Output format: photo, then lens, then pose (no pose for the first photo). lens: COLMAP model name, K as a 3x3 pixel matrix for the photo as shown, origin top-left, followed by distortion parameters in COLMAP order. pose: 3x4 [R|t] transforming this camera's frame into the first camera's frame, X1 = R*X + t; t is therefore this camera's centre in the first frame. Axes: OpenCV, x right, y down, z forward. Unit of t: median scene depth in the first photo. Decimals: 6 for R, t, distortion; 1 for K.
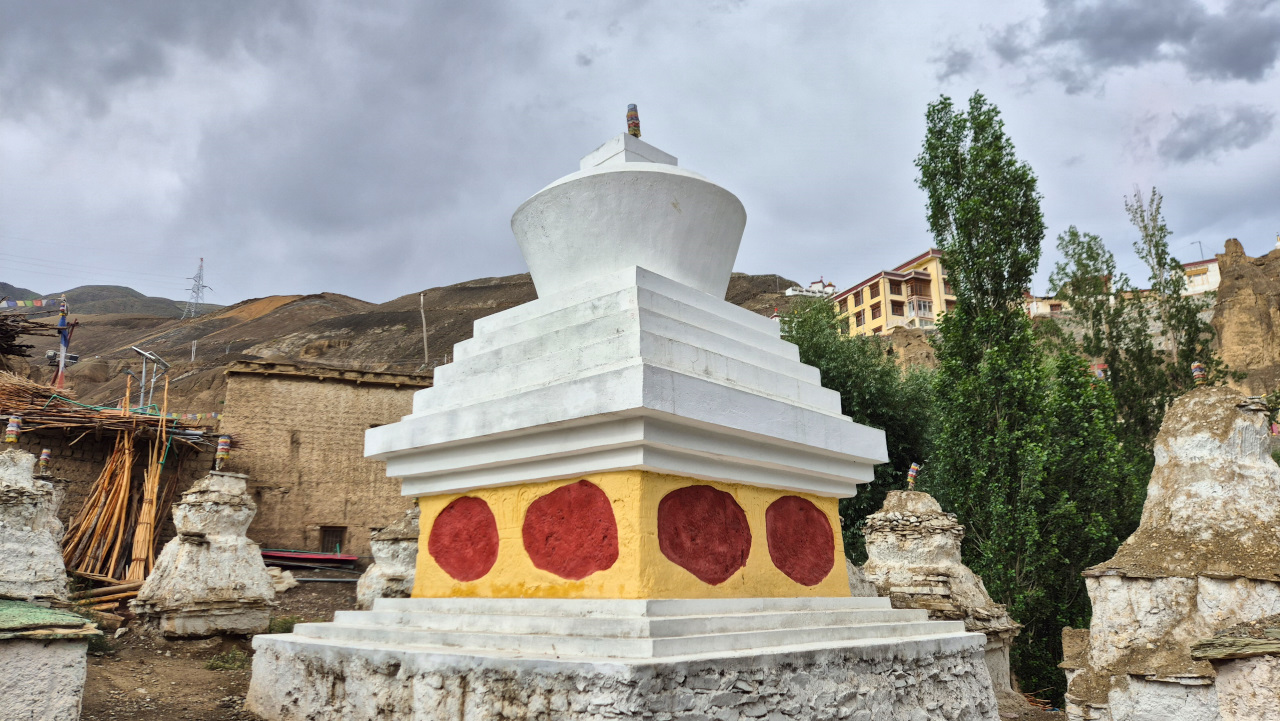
lens RADIAL K [[825.0, 0, 643.0], [0, 825.0, 386.4], [0, 0, 1]] dist [-0.009564, -0.001551]
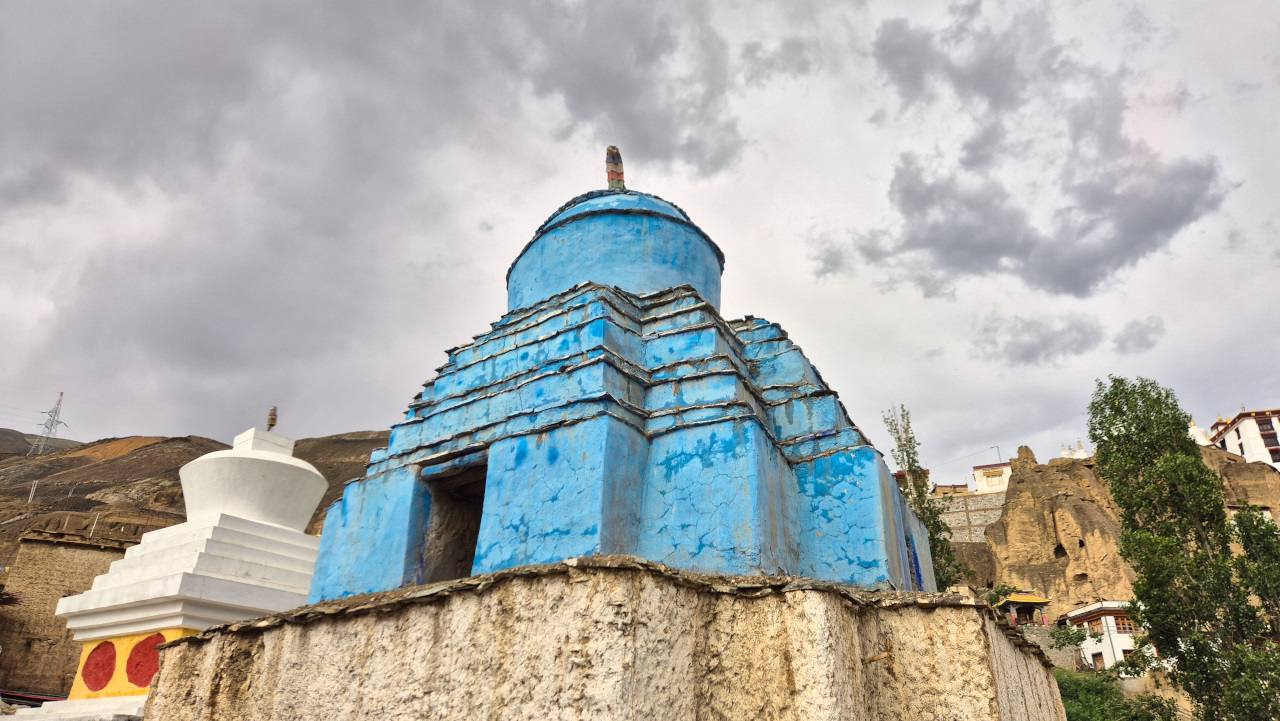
lens RADIAL K [[881.0, 0, 640.0], [0, 881.0, 360.5], [0, 0, 1]] dist [0.000432, -0.003215]
pose [[0.994609, 0.063303, 0.082132, 0.079696], [-0.044606, 0.976201, -0.212233, -0.011203], [-0.093612, 0.207425, 0.973762, -0.115653]]
